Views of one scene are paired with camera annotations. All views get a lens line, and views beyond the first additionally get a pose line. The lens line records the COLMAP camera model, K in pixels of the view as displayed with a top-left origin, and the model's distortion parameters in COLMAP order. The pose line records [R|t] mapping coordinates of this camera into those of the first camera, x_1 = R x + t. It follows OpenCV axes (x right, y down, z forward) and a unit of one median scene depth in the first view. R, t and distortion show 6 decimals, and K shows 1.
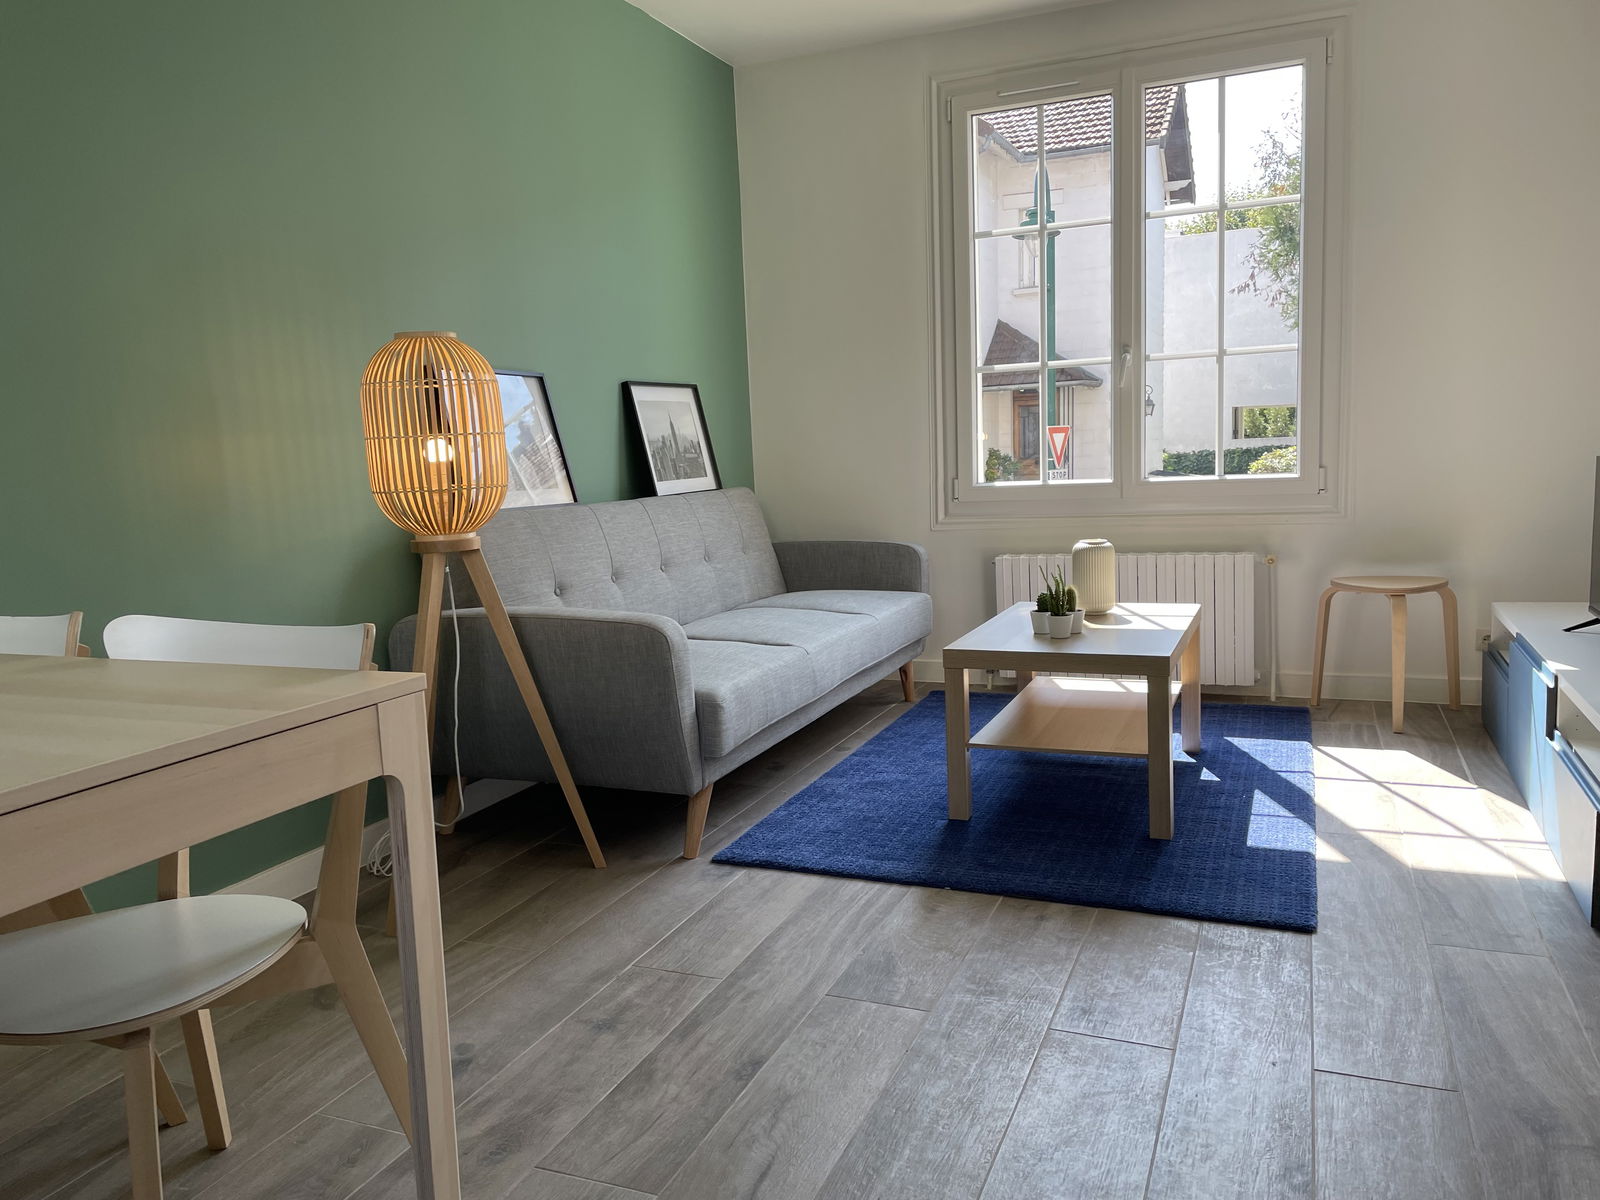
lens RADIAL K [[1210.9, 0, 800.0], [0, 1210.9, 600.0], [0, 0, 1]] dist [0.077824, -0.116029]
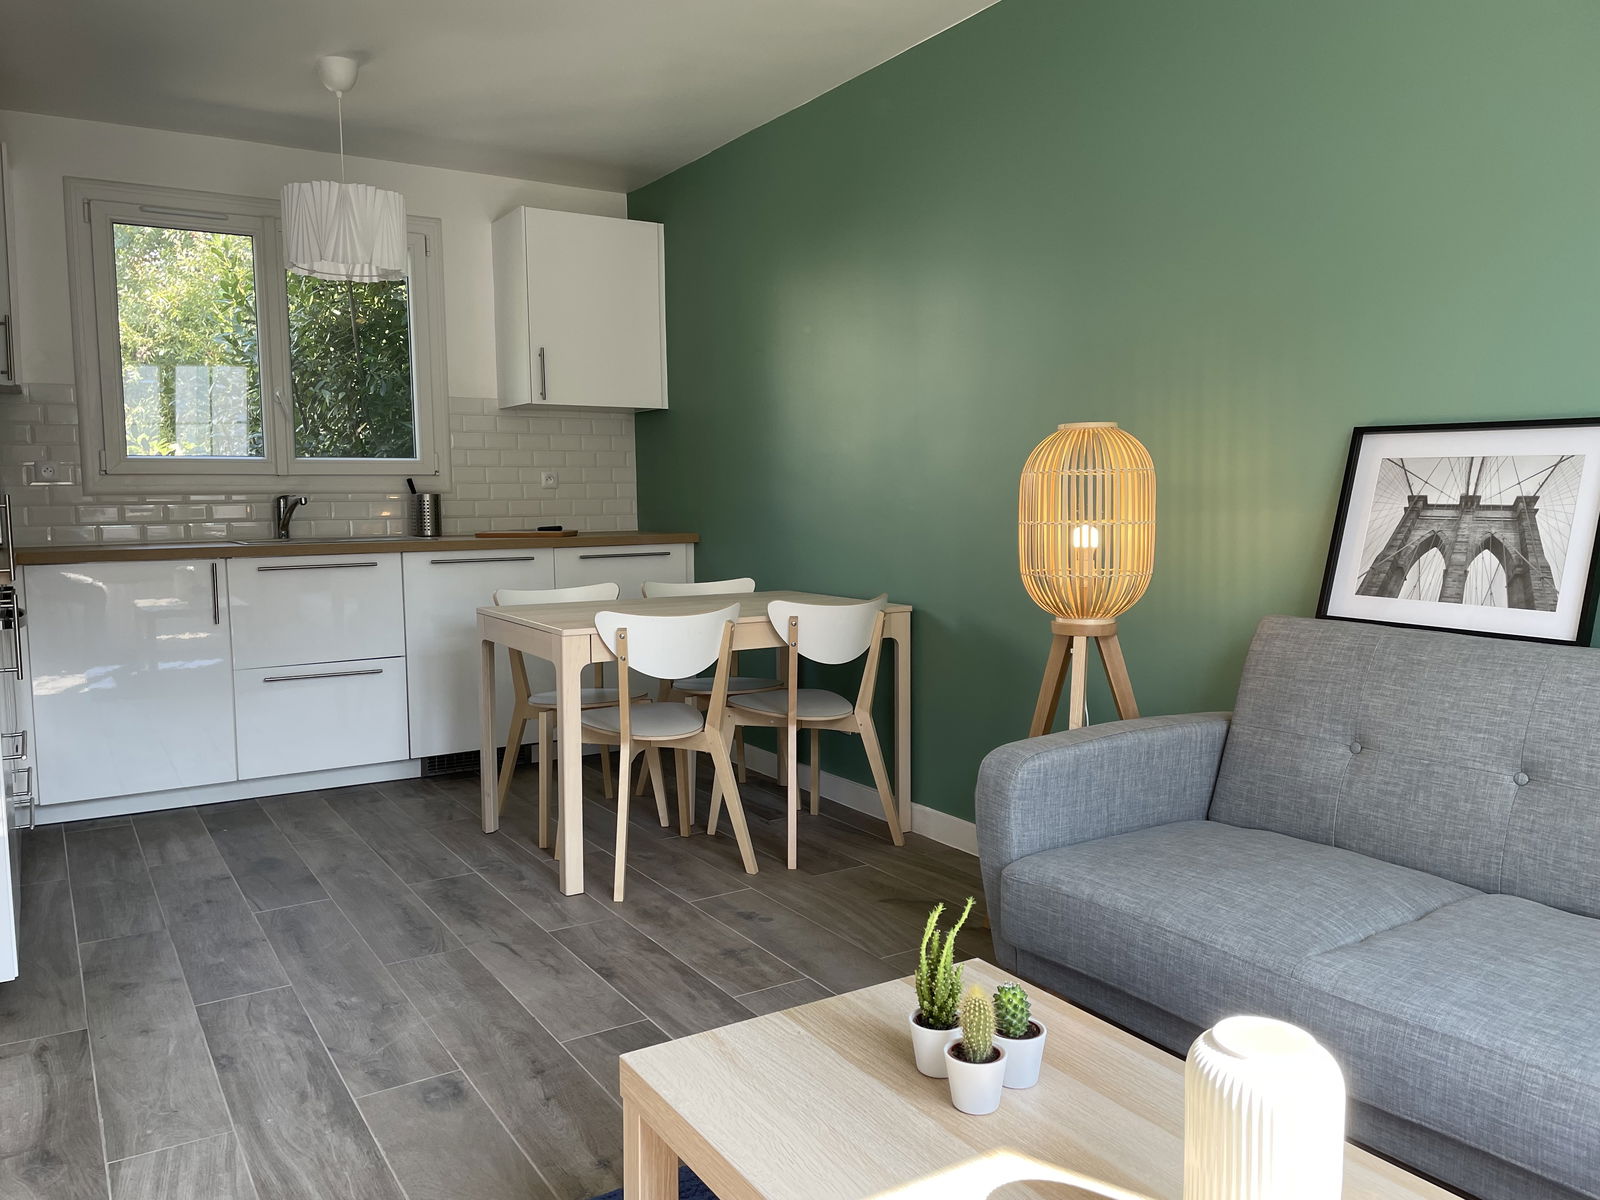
lens RADIAL K [[1210.9, 0, 800.0], [0, 1210.9, 600.0], [0, 0, 1]] dist [0.077824, -0.116029]
pose [[-0.592934, 0.111073, -0.797554, 0.828902], [-0.070965, 0.979380, 0.189153, -0.304788], [0.802118, 0.168754, -0.572825, 1.732507]]
